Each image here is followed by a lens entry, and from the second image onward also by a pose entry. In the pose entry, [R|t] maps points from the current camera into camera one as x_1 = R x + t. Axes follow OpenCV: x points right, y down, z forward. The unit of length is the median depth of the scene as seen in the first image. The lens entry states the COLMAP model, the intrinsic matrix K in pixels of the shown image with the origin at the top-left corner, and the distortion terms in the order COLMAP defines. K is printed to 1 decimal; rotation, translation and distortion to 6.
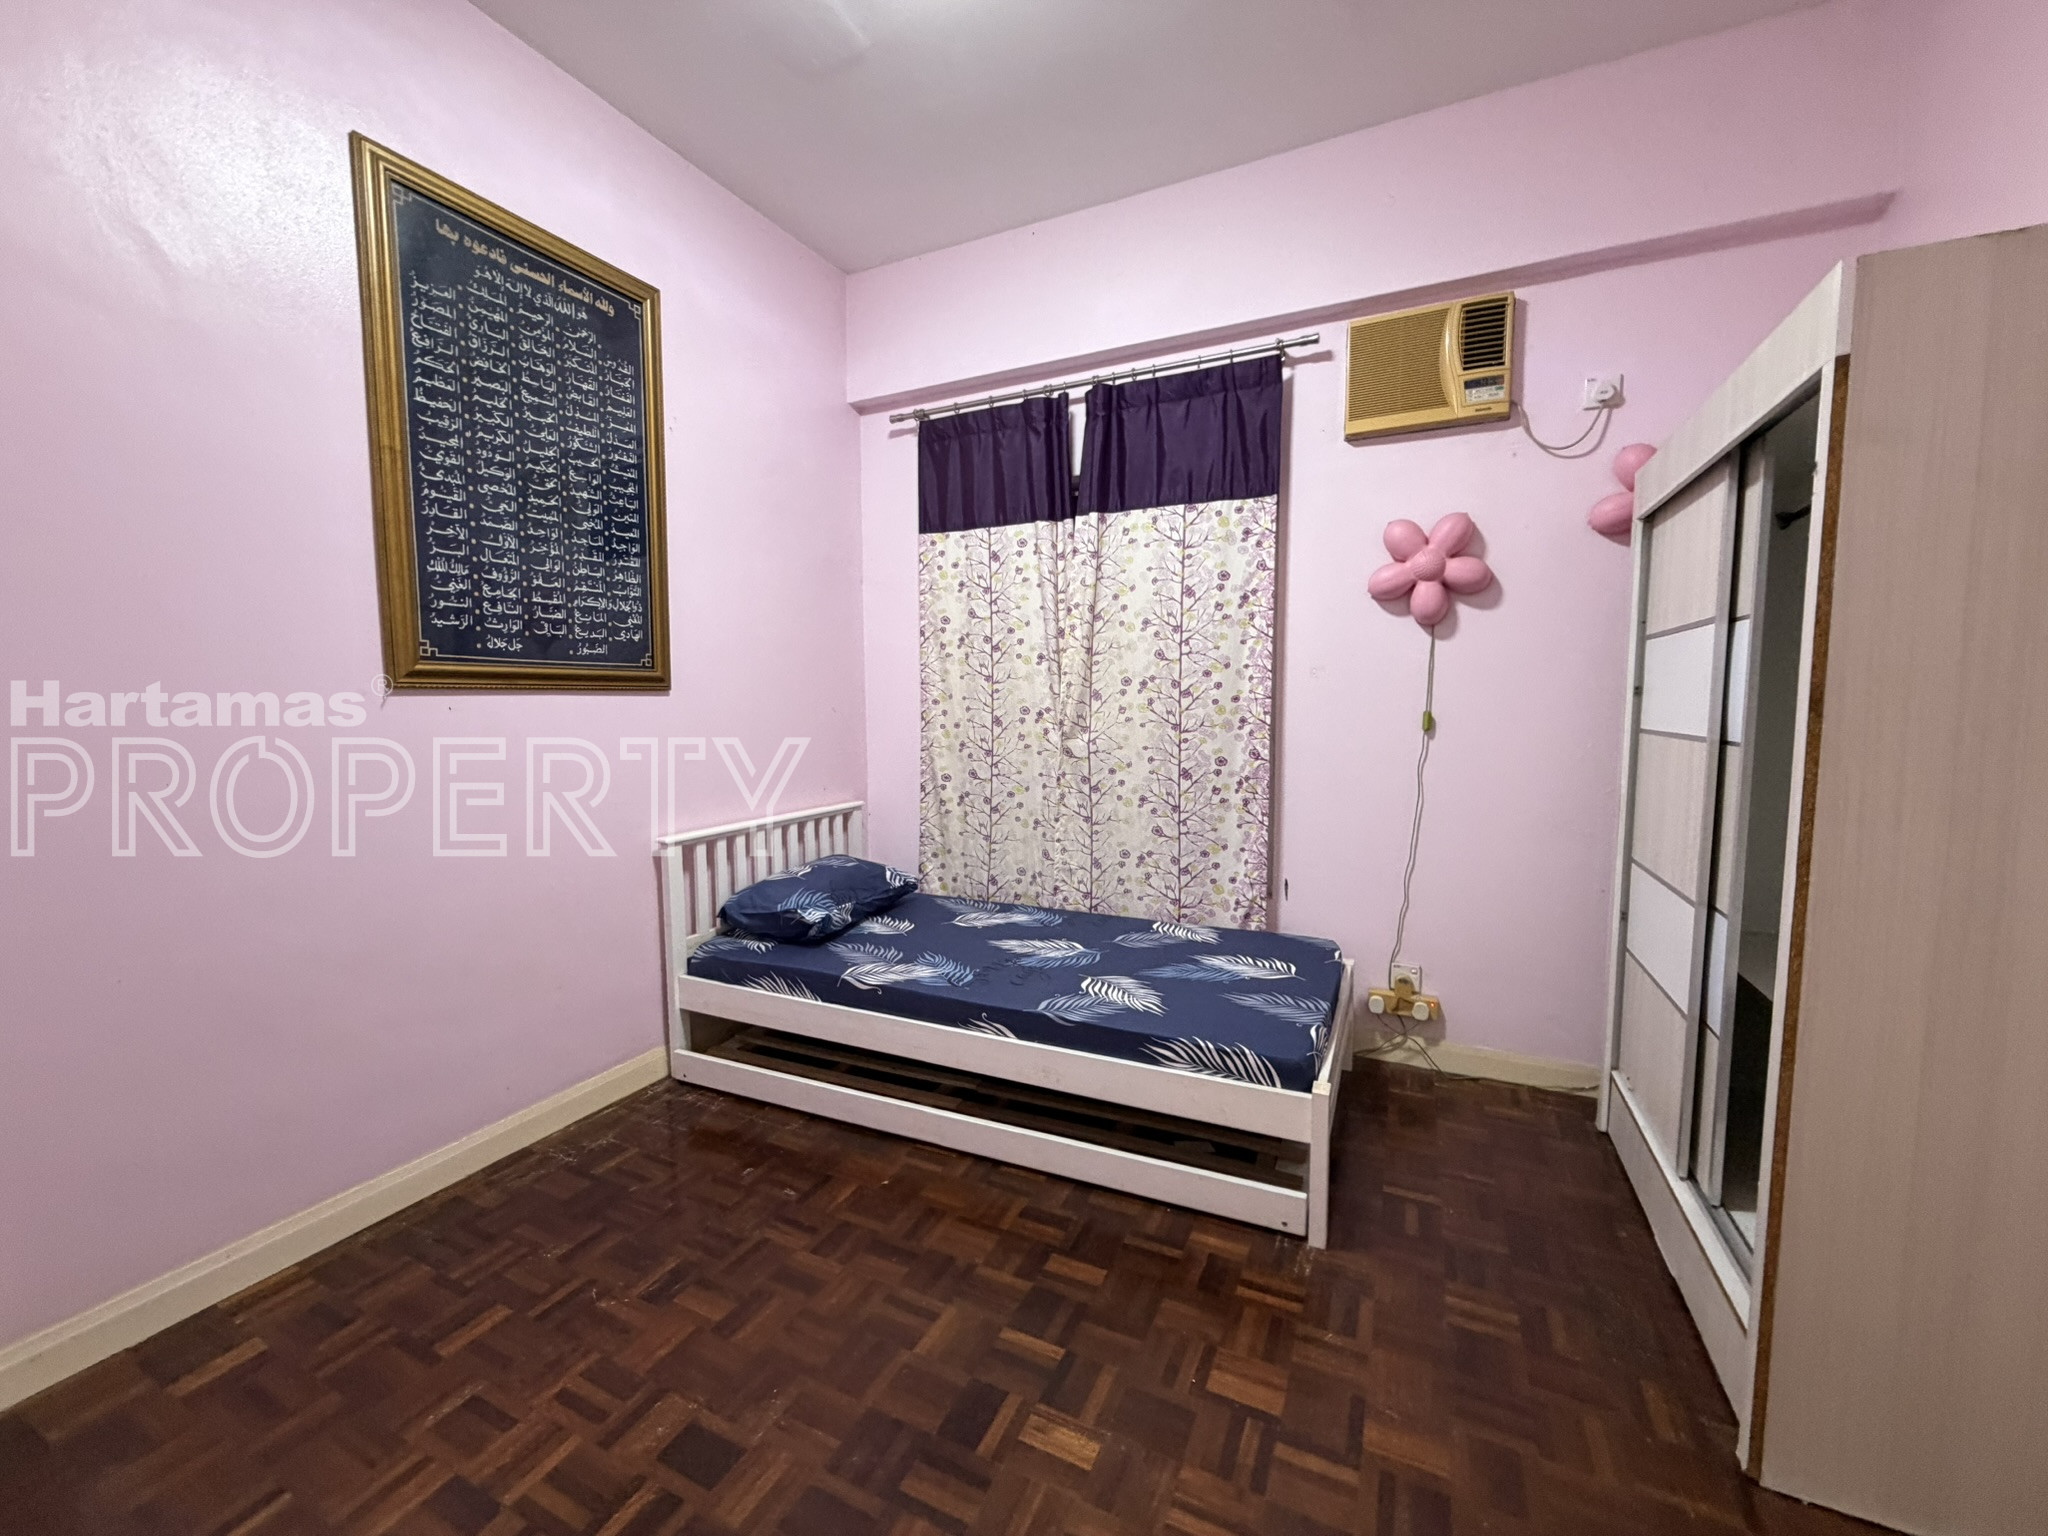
lens RADIAL K [[818.2, 0, 1033.8], [0, 818.2, 772.1], [0, 0, 1]] dist [0.000554, 0.000242]
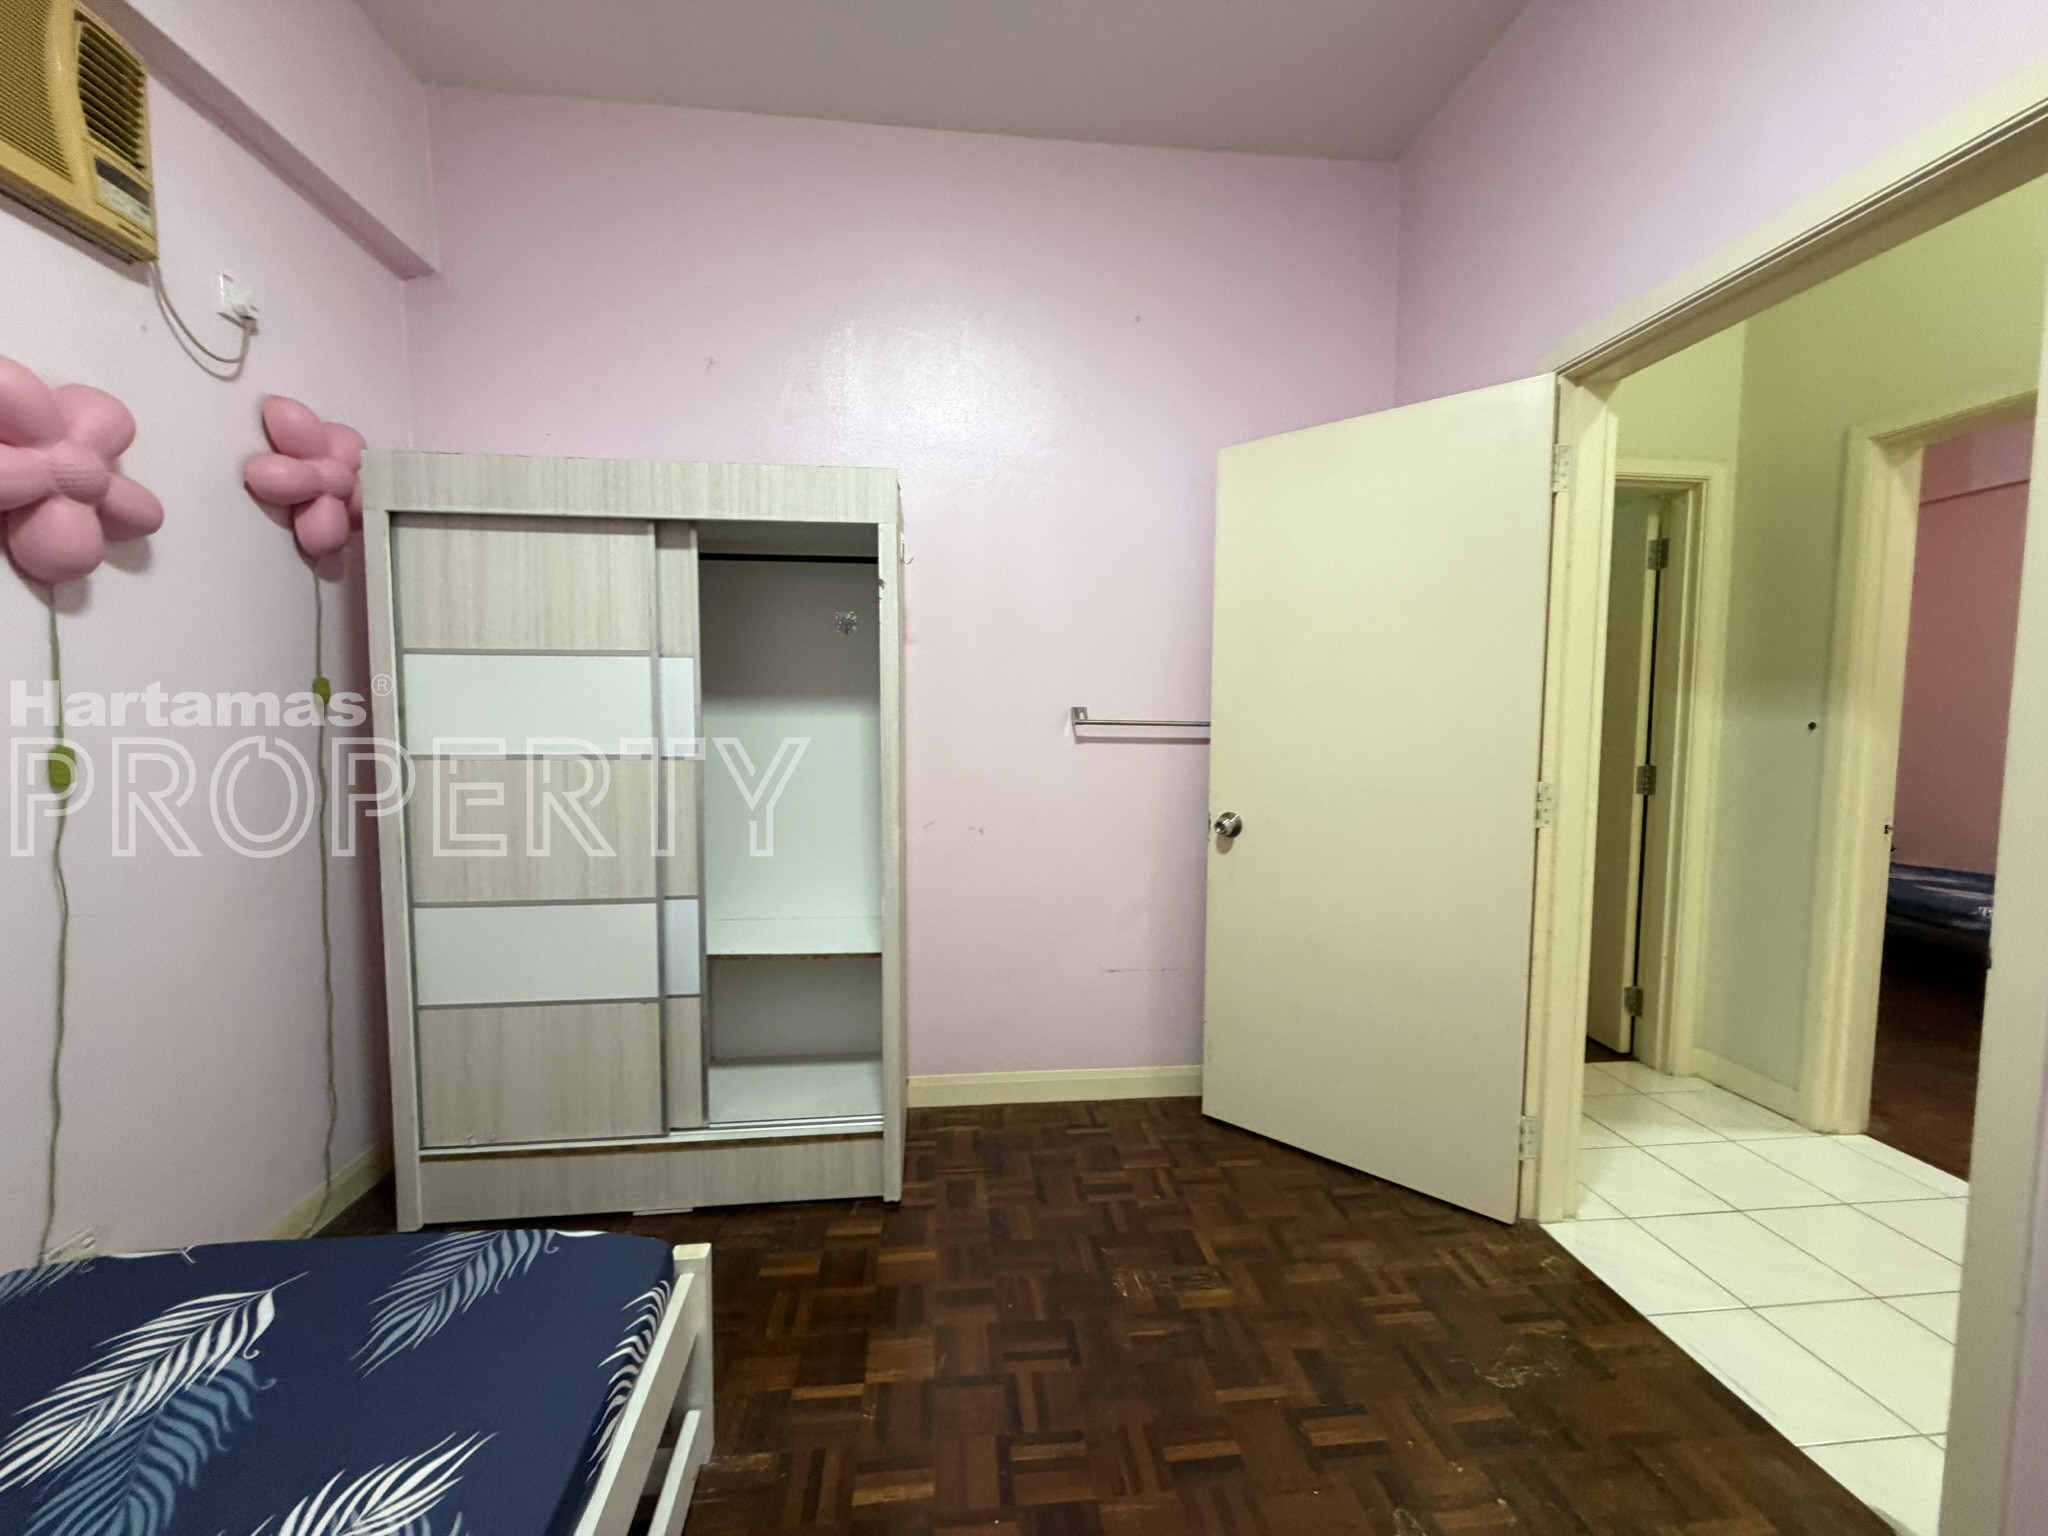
lens RADIAL K [[818.2, 0, 1027.9], [0, 818.2, 766.3], [0, 0, 1]] dist [0.000554, 0.000242]
pose [[-0.524793, -0.057469, 0.849288, -0.308409], [0.059630, 0.992785, 0.104026, -0.085347], [-0.849139, 0.105235, -0.517580, 0.798609]]
